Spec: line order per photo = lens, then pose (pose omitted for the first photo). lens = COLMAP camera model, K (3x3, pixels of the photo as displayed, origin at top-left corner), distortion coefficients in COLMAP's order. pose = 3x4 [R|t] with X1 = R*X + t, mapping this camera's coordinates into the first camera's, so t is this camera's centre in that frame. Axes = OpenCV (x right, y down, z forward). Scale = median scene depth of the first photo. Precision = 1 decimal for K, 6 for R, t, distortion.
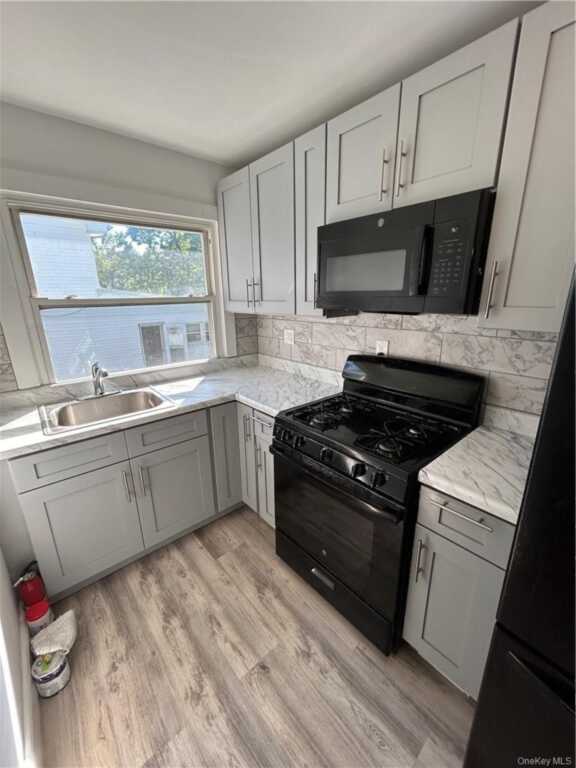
lens RADIAL K [[314.6, 0, 288.0], [0, 314.6, 384.0], [0, 0, 1]] dist [0.000090, -0.000044]
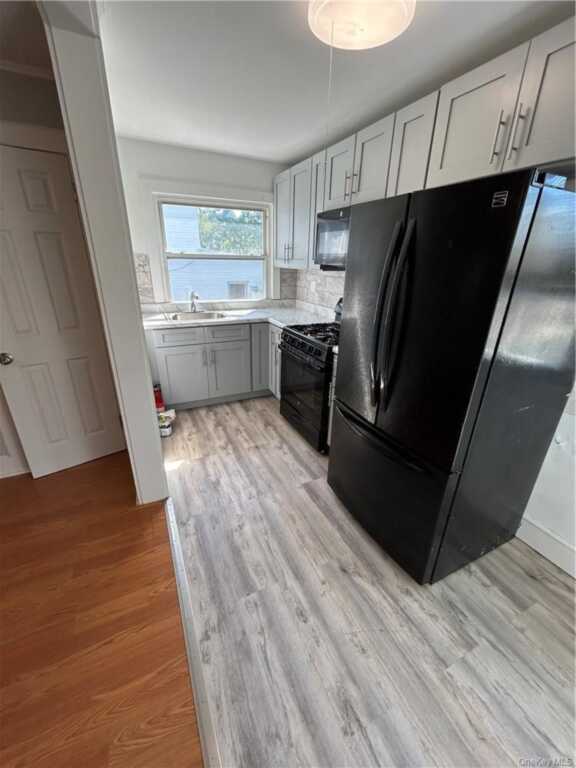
lens RADIAL K [[314.6, 0, 288.0], [0, 314.6, 384.0], [0, 0, 1]] dist [0.000090, -0.000044]
pose [[0.963219, 0.131279, -0.234468, 0.389195], [-0.107547, 0.987946, 0.111338, 0.194855], [0.246258, -0.082027, 0.965727, -0.624033]]
